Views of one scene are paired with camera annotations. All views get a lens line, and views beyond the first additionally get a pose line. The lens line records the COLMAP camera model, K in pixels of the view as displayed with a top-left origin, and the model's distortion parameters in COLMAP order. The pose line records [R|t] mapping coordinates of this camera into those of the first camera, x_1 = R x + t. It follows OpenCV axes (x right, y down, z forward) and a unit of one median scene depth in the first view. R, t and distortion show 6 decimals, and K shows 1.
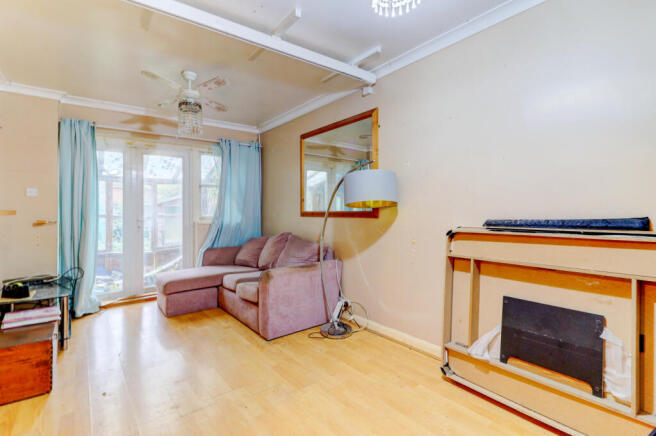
lens RADIAL K [[313.4, 0, 328.4], [0, 313.4, 204.7], [0, 0, 1]] dist [0.002406, -0.000321]
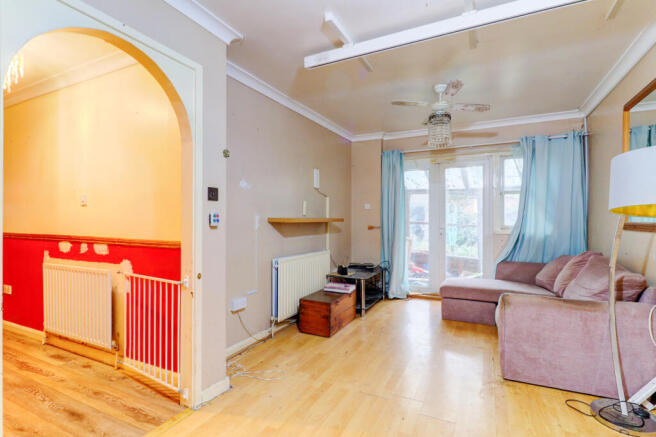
lens RADIAL K [[306.1, 0, 328.0], [0, 306.1, 218.5], [0, 0, 1]] dist [-0.001228, -0.000849]
pose [[0.446056, 0.004474, -0.894994, 0.222628], [0.010346, 0.999895, 0.010154, 0.000717], [0.894945, -0.013789, 0.445963, 0.167570]]
